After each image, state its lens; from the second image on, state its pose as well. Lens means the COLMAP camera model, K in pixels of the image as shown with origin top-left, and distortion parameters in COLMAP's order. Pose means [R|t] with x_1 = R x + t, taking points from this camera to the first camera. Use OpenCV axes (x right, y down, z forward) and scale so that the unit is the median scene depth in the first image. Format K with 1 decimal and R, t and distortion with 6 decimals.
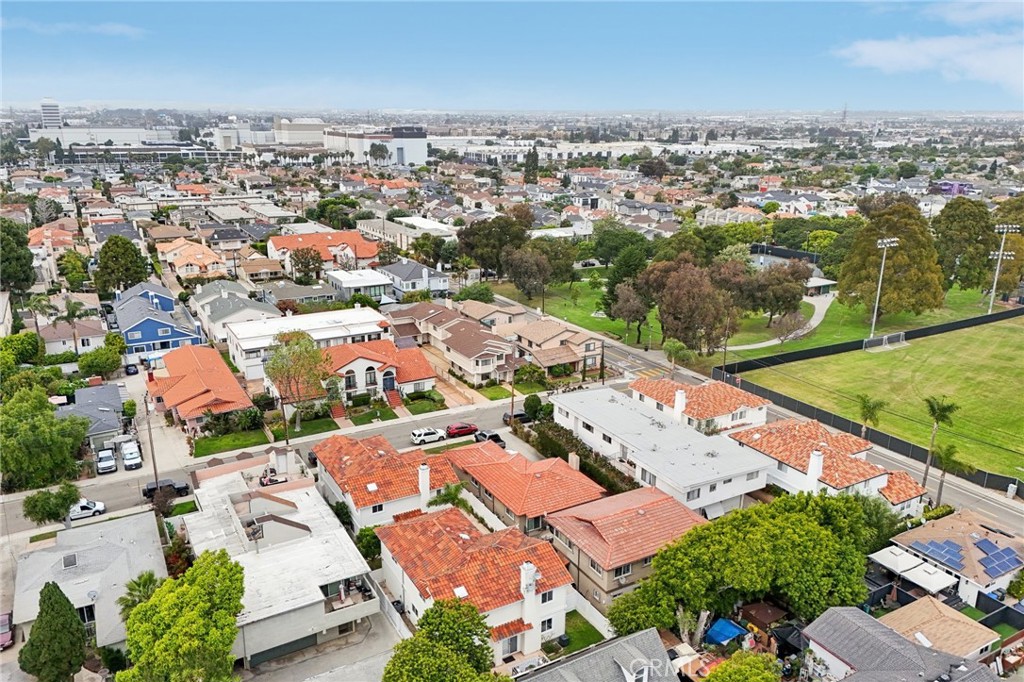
lens RADIAL K [[732.2, 0, 512.0], [0, 732.2, 341.0], [0, 0, 1]] dist [0.006329, -0.036007]
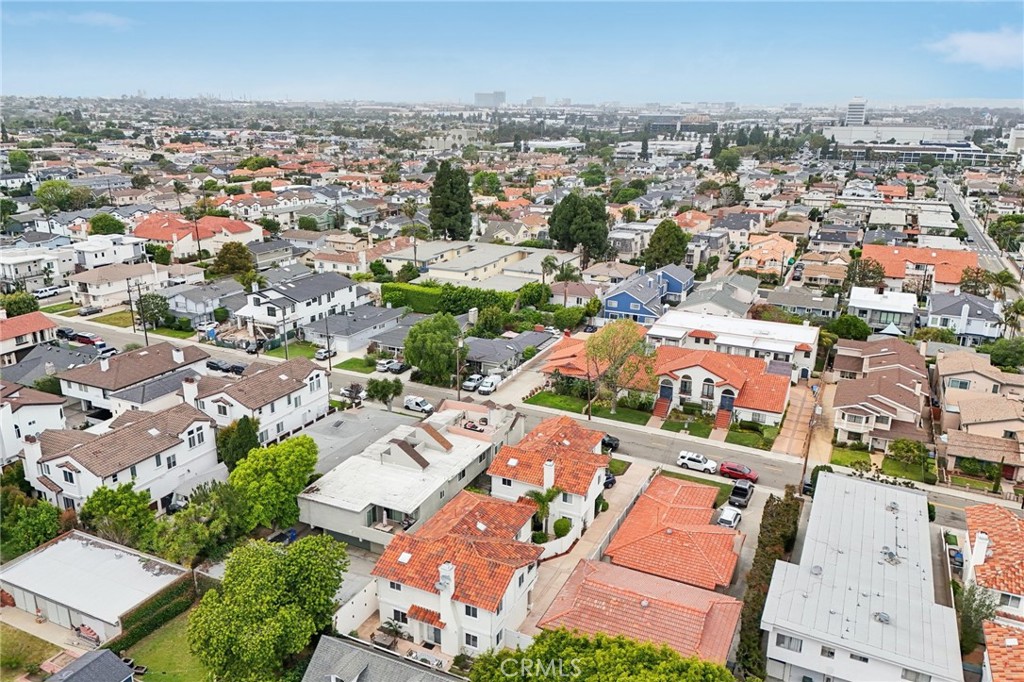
lens RADIAL K [[732.2, 0, 512.0], [0, 732.2, 341.0], [0, 0, 1]] dist [0.006329, -0.036007]
pose [[0.541706, 0.238532, -0.806013, 0.409082], [-0.237290, 0.963285, 0.125597, -0.068326], [0.806379, 0.123222, 0.578419, 0.233725]]
